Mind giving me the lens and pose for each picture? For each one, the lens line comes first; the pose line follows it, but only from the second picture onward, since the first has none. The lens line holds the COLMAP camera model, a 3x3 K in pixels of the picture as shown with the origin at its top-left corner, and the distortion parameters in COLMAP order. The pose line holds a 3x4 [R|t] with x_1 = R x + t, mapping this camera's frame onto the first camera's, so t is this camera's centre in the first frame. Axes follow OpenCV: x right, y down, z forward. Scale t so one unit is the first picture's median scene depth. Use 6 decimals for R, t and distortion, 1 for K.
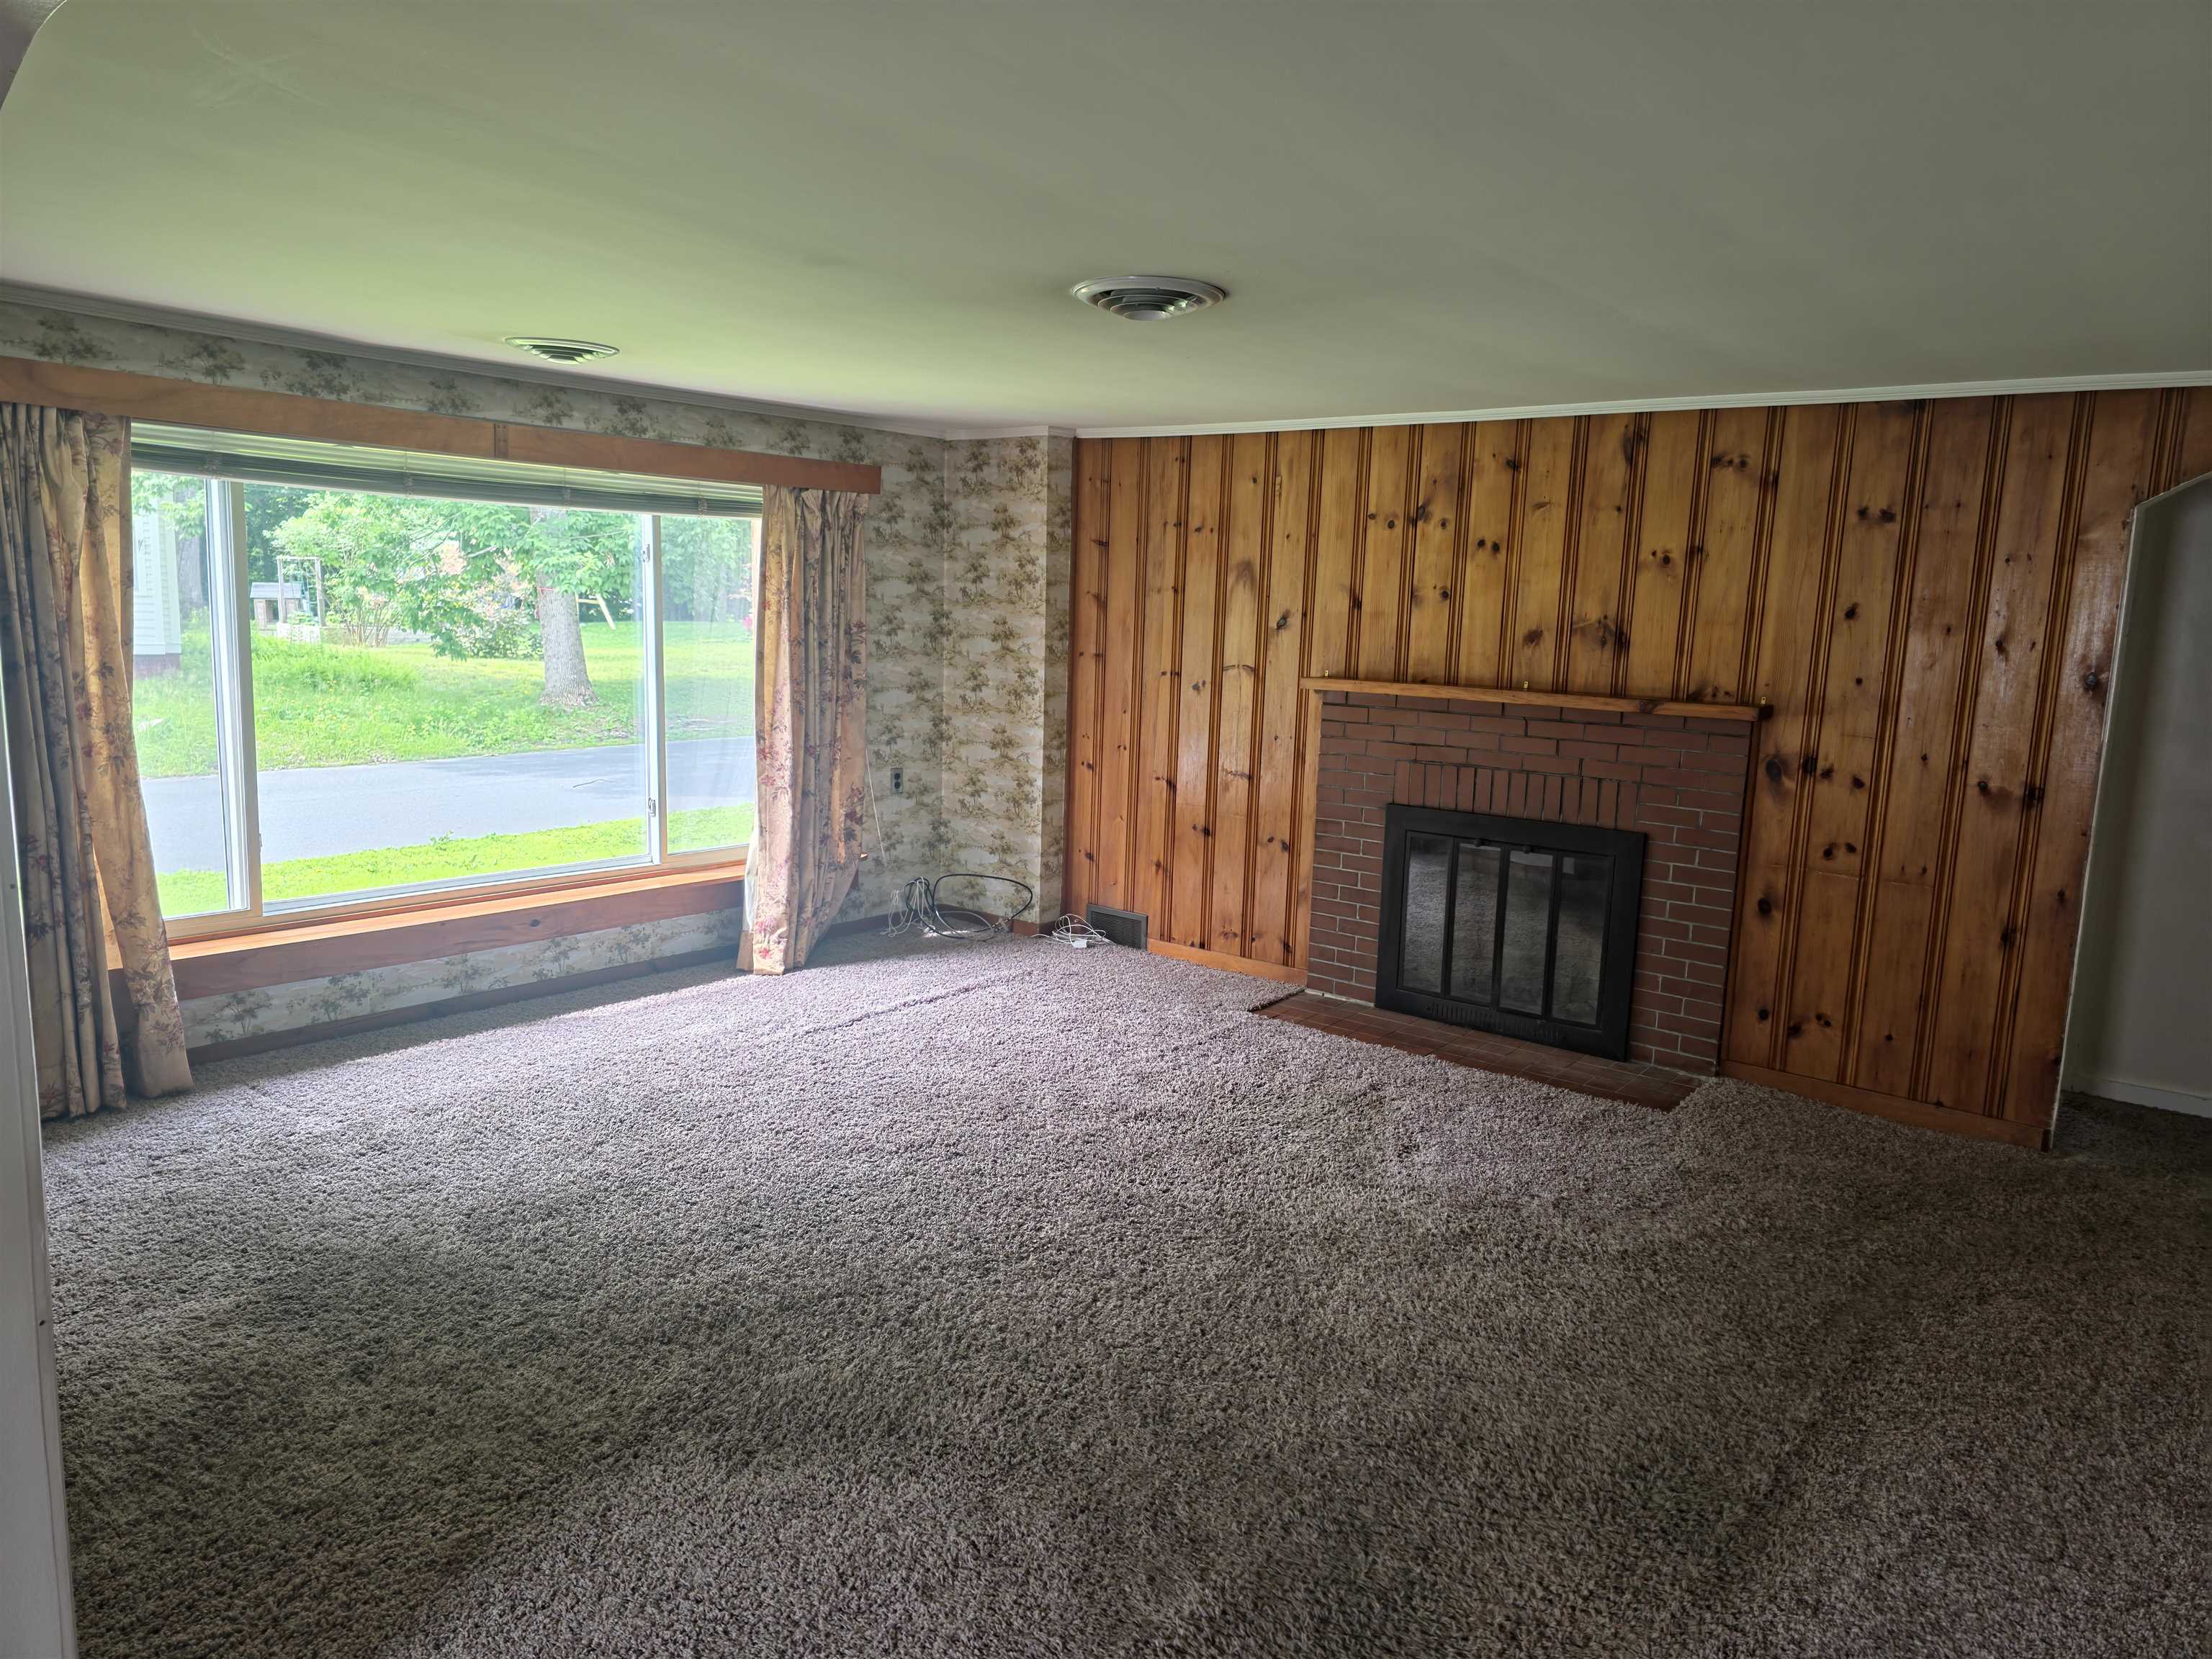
lens RADIAL K [[1501.7, 0, 1105.1], [0, 1501.7, 845.2], [0, 0, 1]] dist [0.058297, -0.052848]
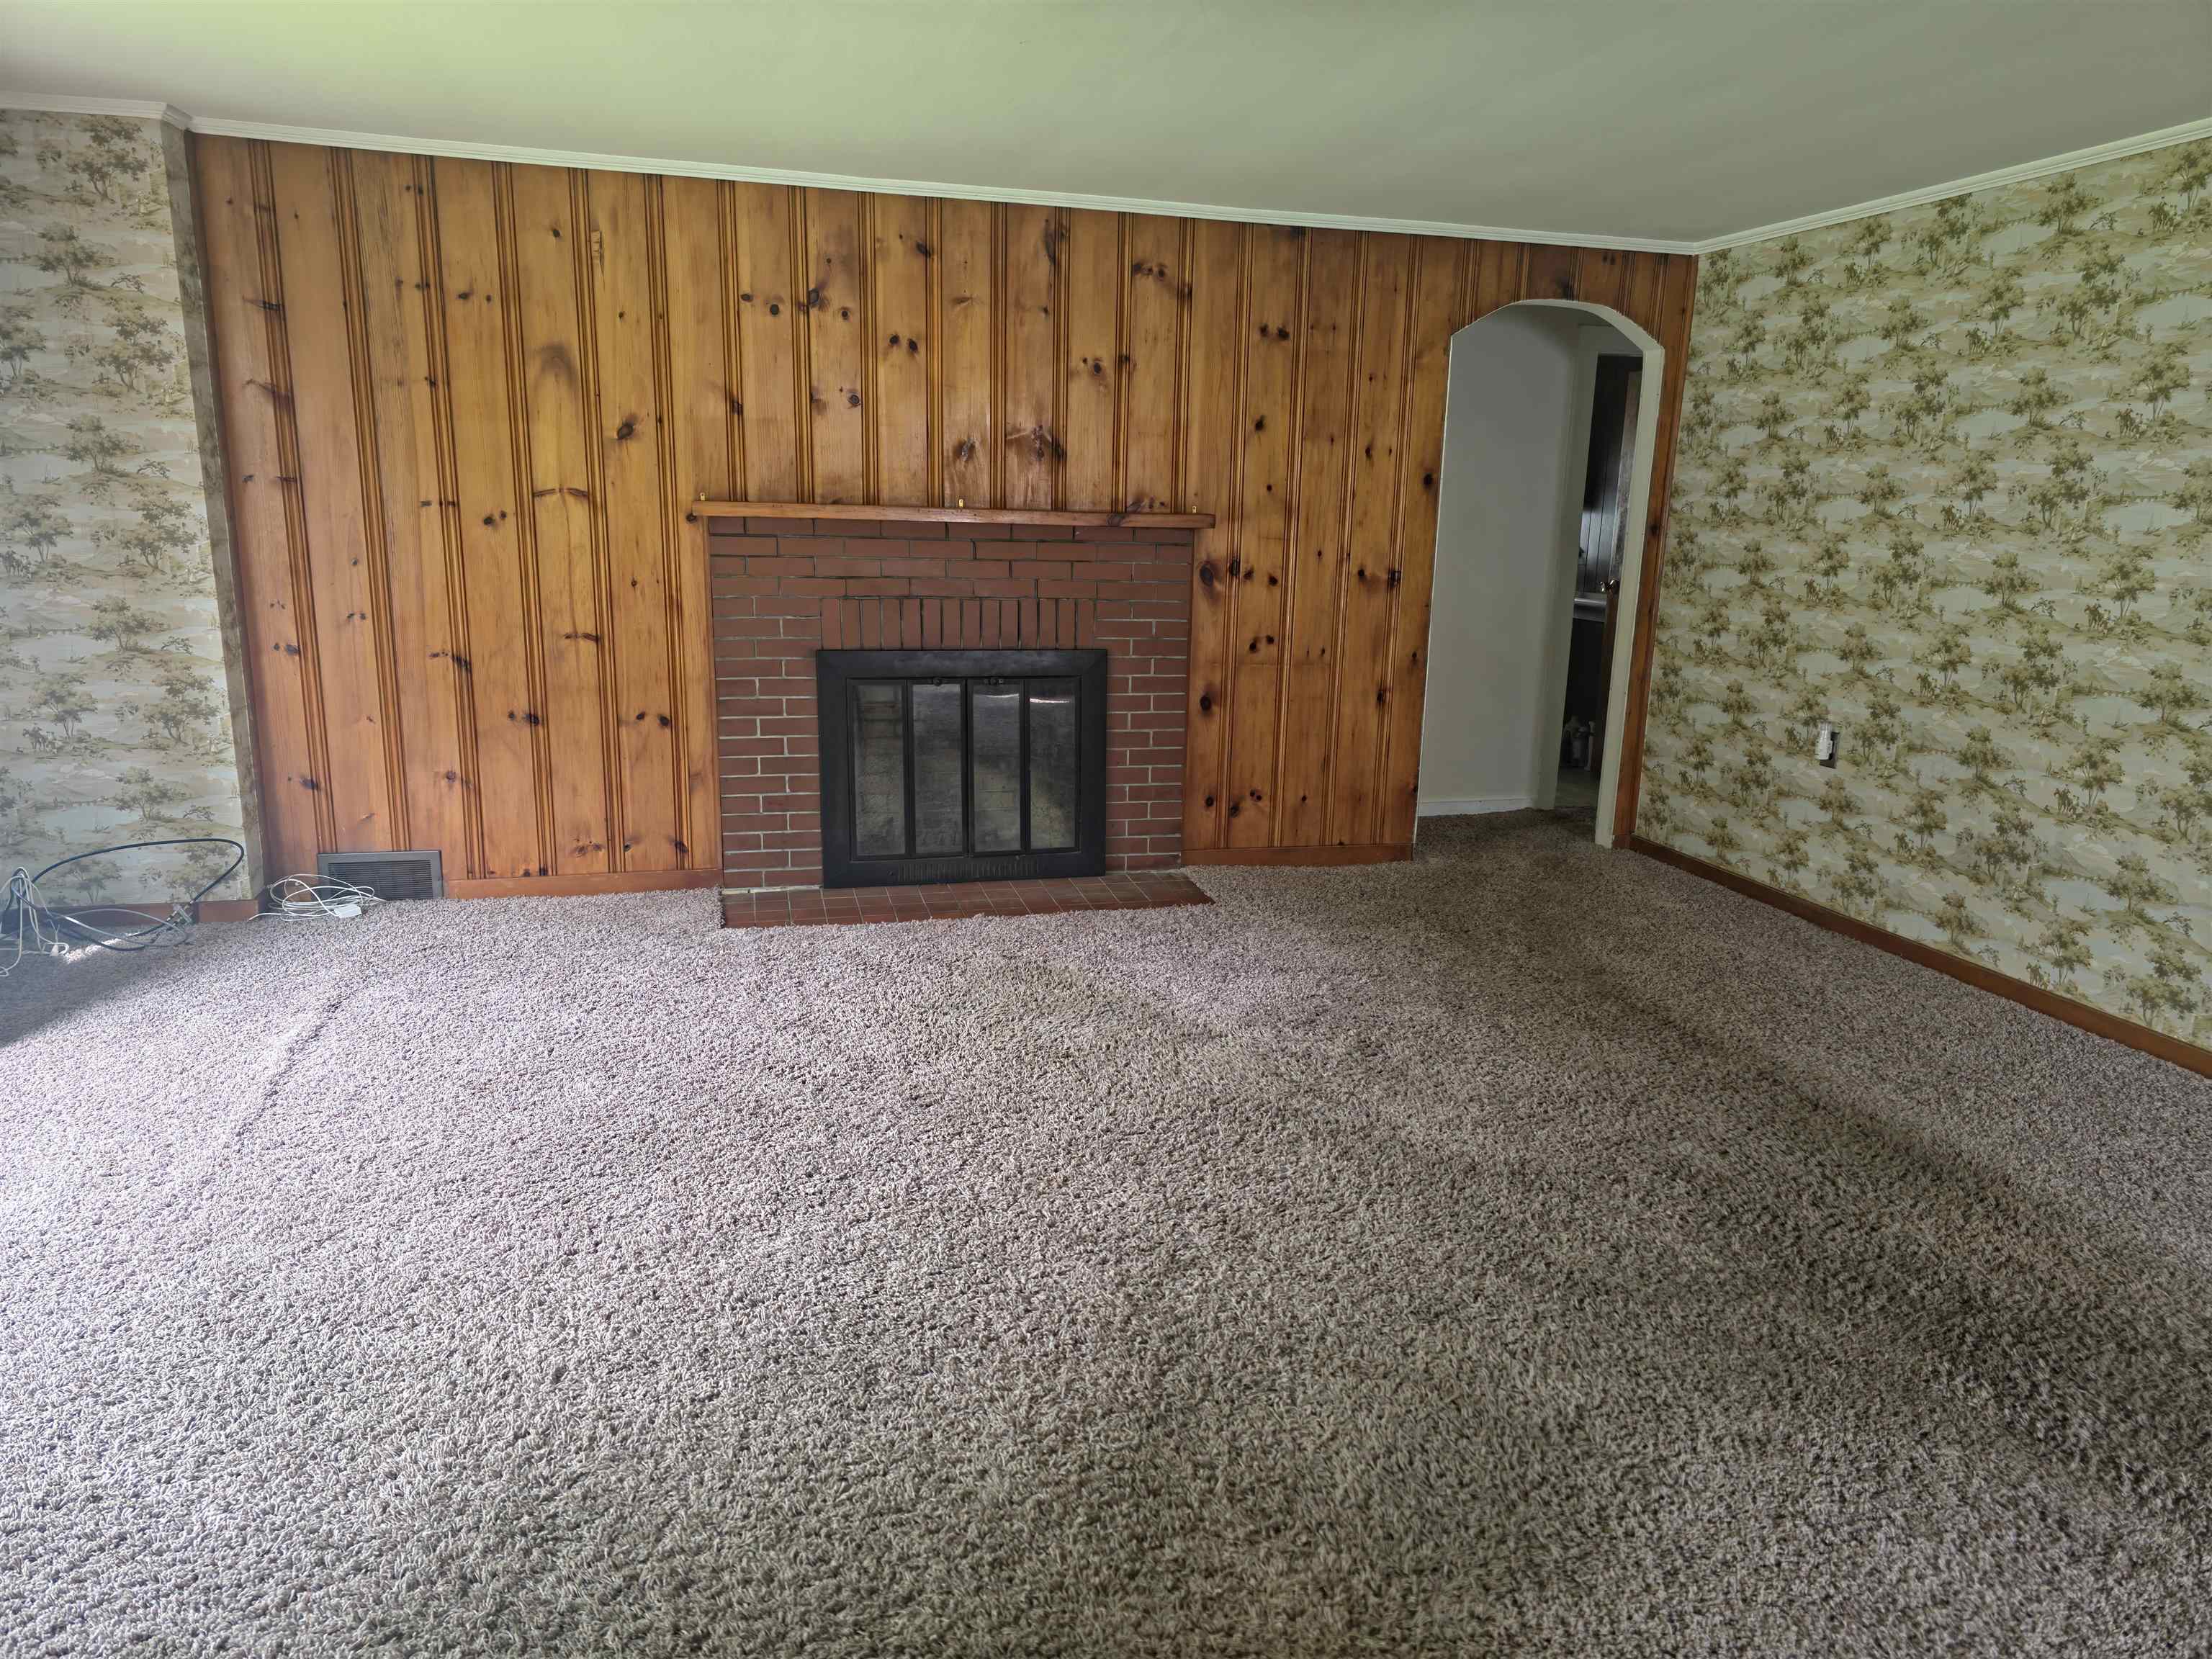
lens RADIAL K [[1501.7, 0, 1123.6], [0, 1501.7, 846.6], [0, 0, 1]] dist [0.058297, -0.052848]
pose [[0.585954, -0.201118, 0.784990, -0.414004], [0.127957, 0.979522, 0.155445, -0.030049], [-0.800178, 0.009362, 0.599689, 0.359828]]
